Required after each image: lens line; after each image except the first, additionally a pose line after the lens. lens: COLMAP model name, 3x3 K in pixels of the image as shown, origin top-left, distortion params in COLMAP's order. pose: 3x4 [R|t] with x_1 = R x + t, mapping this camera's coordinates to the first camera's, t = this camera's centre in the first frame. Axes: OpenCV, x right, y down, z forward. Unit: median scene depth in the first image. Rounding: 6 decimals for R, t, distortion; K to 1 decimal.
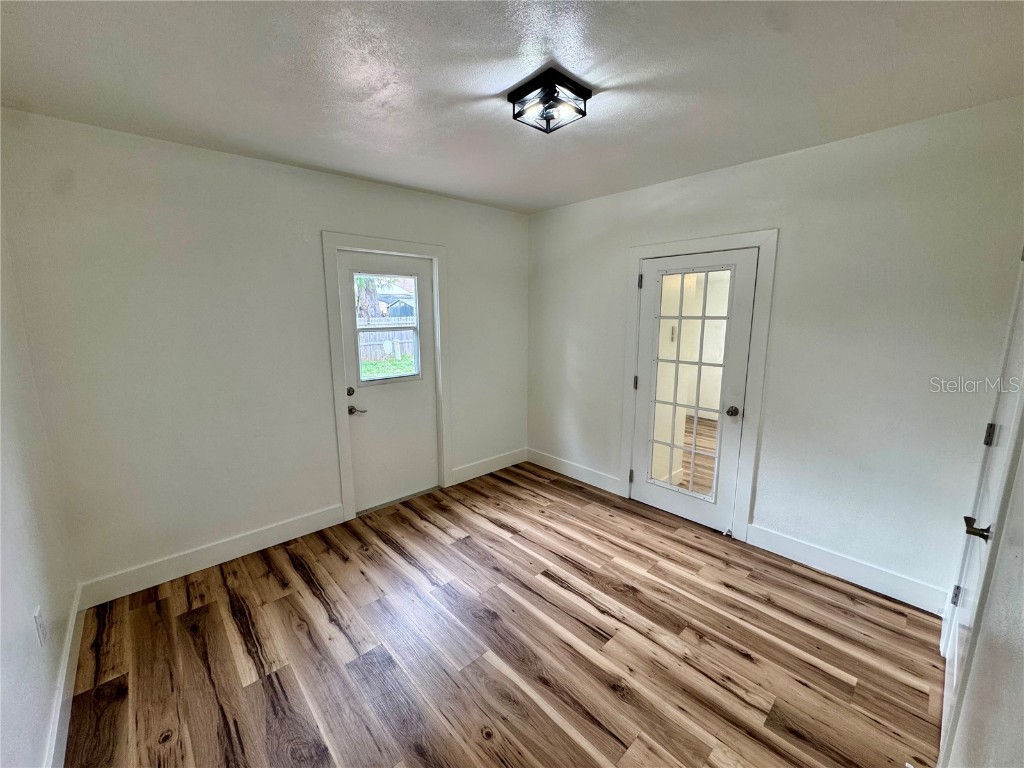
lens RADIAL K [[409.3, 0, 511.1], [0, 409.3, 383.7], [0, 0, 1]] dist [-0.005258, 0.000815]
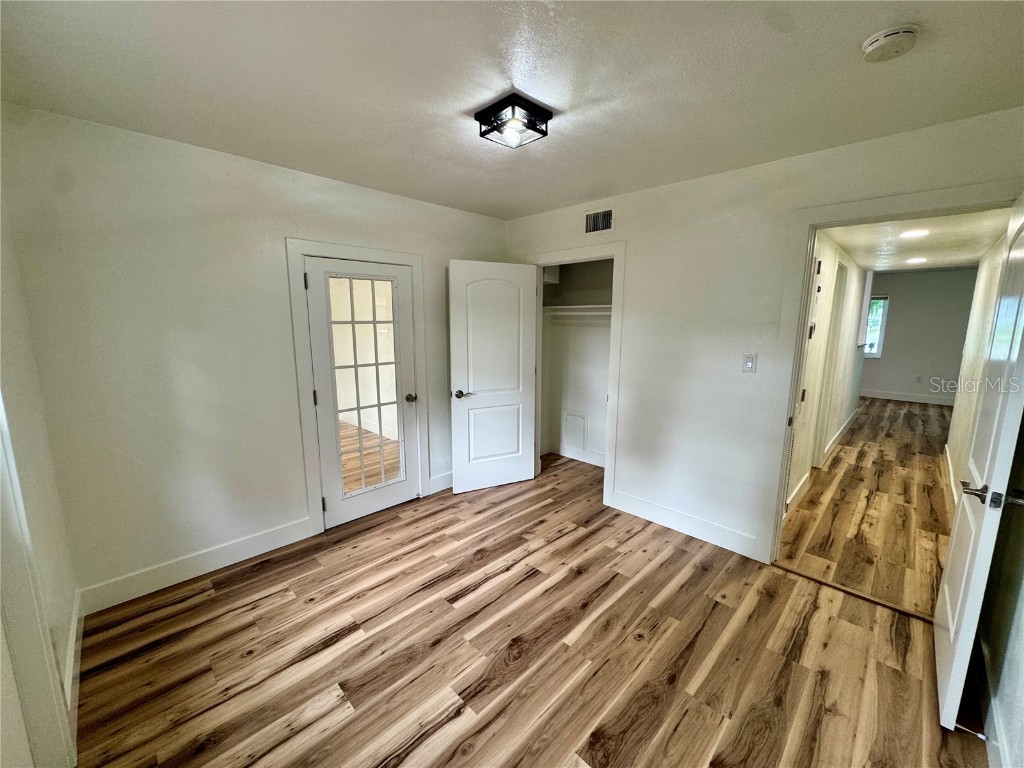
lens RADIAL K [[409.3, 0, 507.8], [0, 409.3, 389.3], [0, 0, 1]] dist [-0.005258, 0.000815]
pose [[-0.040482, -0.169779, 0.984650, -0.702411], [0.169188, 0.970063, 0.174220, -0.128708], [-0.984752, 0.173644, -0.010545, 0.754398]]
